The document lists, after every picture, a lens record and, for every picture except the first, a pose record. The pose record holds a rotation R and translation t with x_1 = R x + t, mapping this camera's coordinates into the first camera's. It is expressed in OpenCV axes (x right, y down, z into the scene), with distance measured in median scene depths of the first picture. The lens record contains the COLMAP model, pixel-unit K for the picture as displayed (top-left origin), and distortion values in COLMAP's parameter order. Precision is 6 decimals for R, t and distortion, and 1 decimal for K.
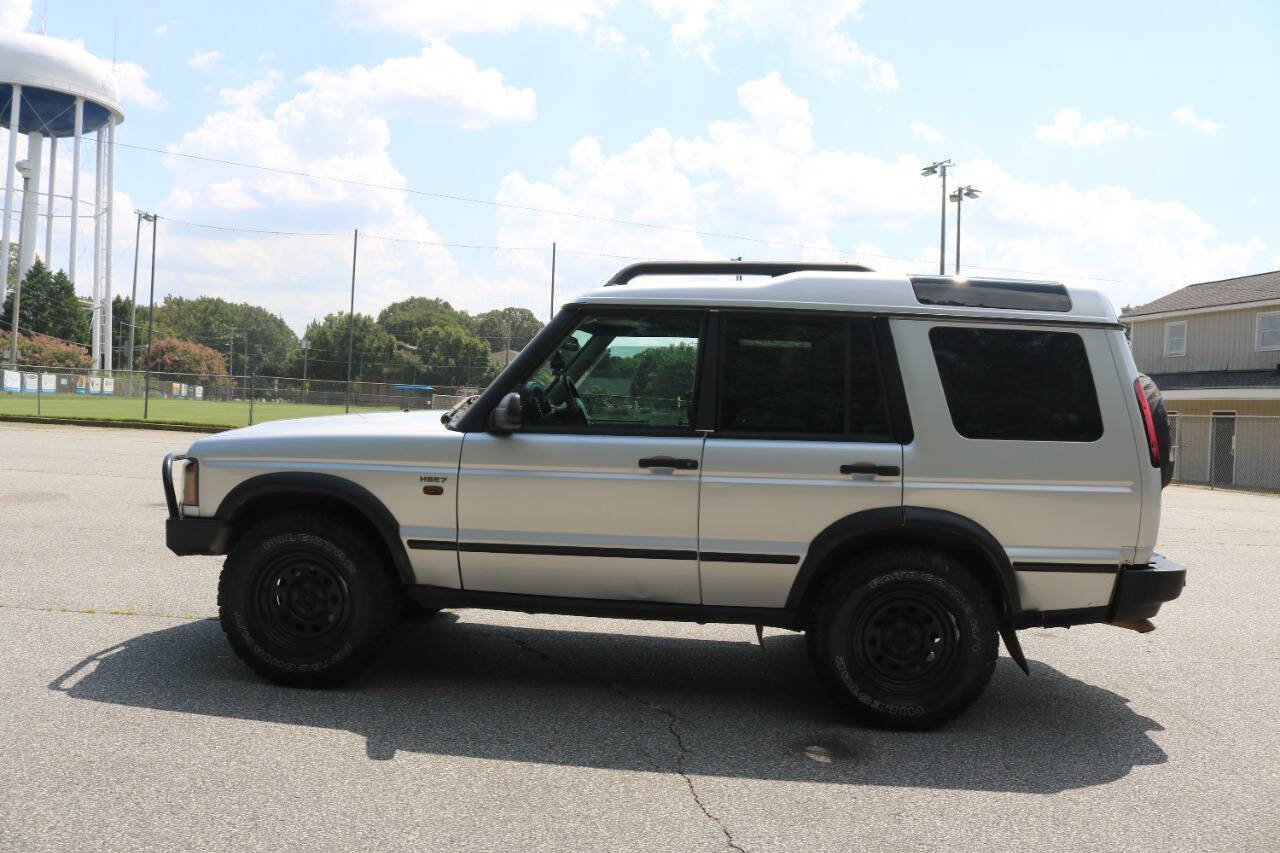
lens RADIAL K [[1050.5, 0, 637.6], [0, 1050.5, 422.8], [0, 0, 1]] dist [-0.161200, 0.134138]
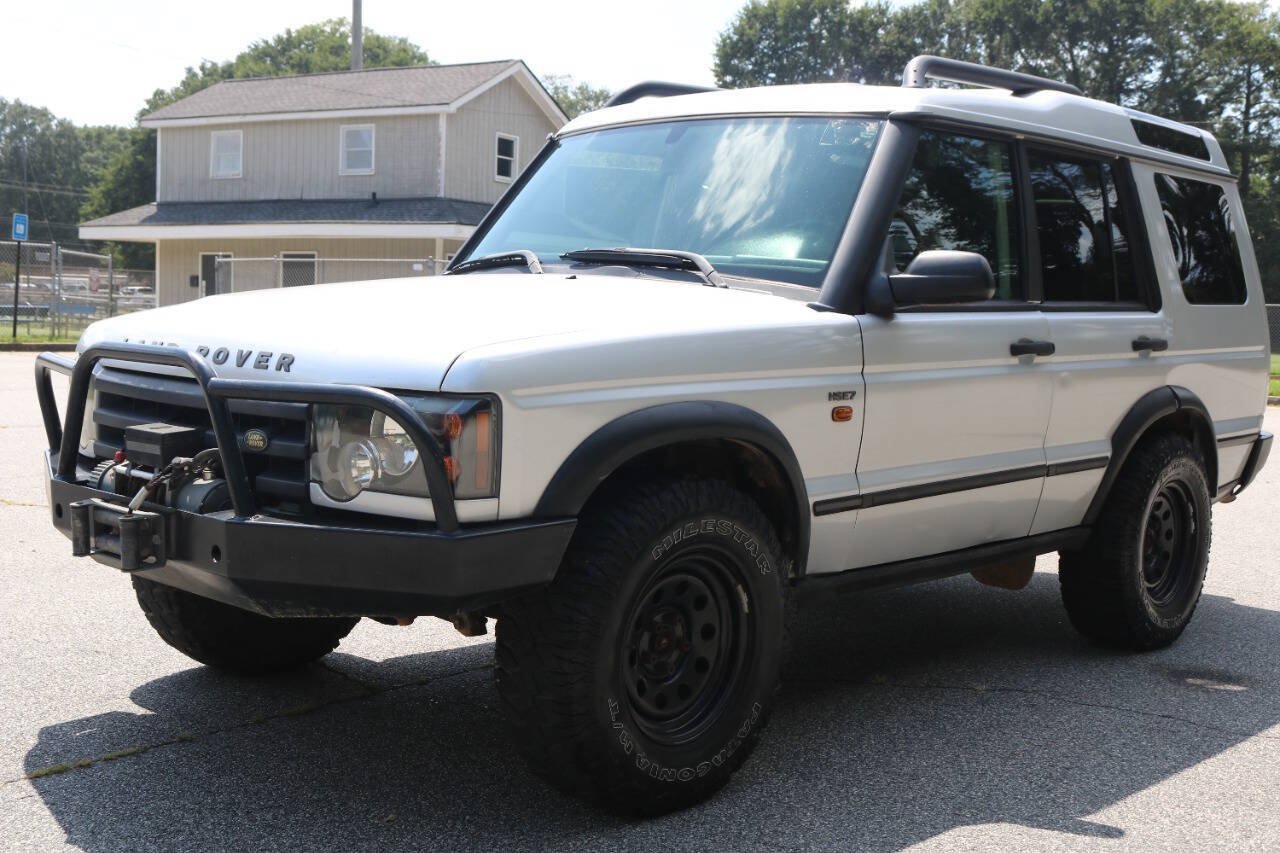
lens RADIAL K [[1508.6, 0, 637.2], [0, 1508.6, 430.8], [0, 0, 1]] dist [-0.123721, 0.168826]
pose [[0.634578, -0.092403, 0.767315, -0.929210], [0.008203, 0.993576, 0.112867, -0.023637], [-0.772815, -0.065329, 0.631260, 0.546905]]
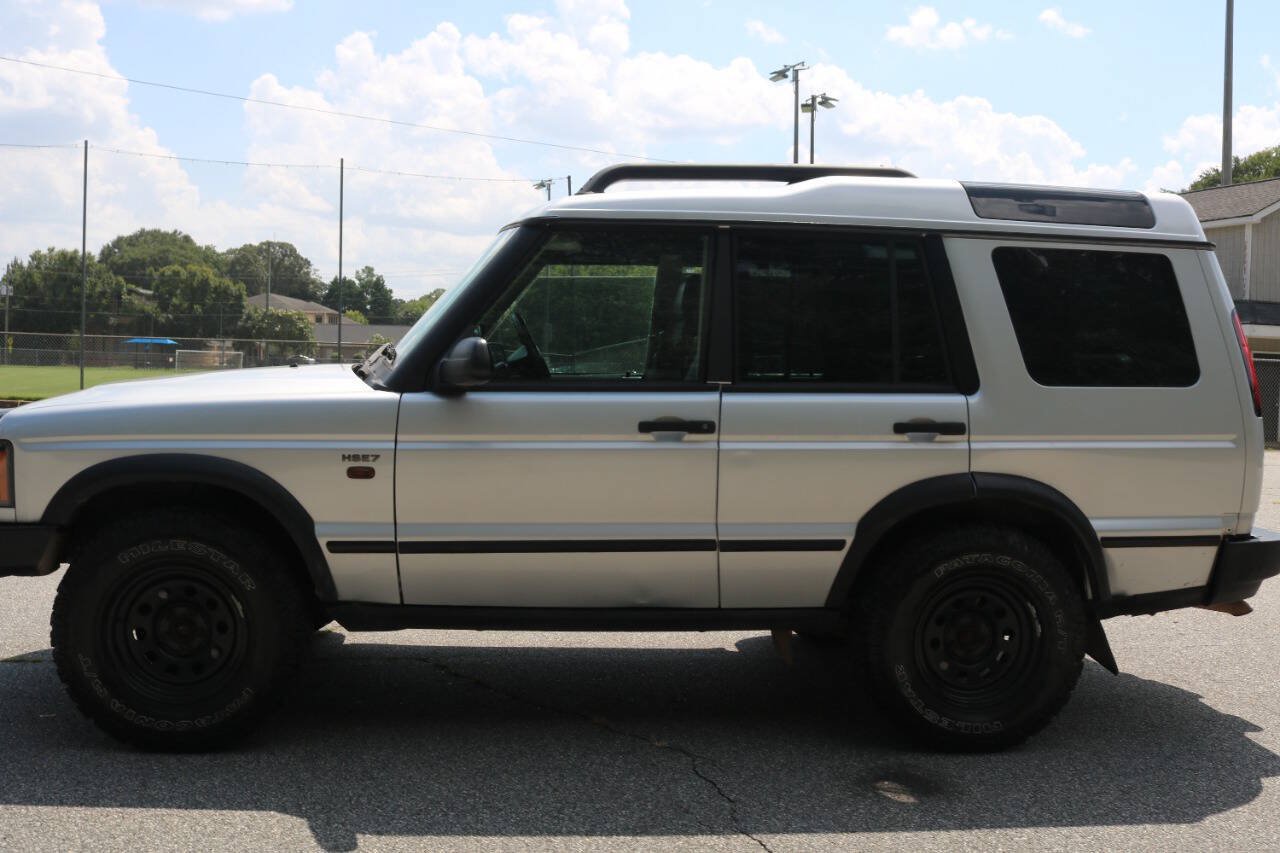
lens RADIAL K [[1245.7, 0, 640.9], [0, 1245.7, 424.8], [0, 0, 1]] dist [-0.142093, 0.141616]
pose [[0.984890, -0.027702, 0.170949, -0.149553], [0.021055, 0.998955, 0.040577, -0.000060], [-0.171895, -0.036365, 0.984444, 0.110681]]
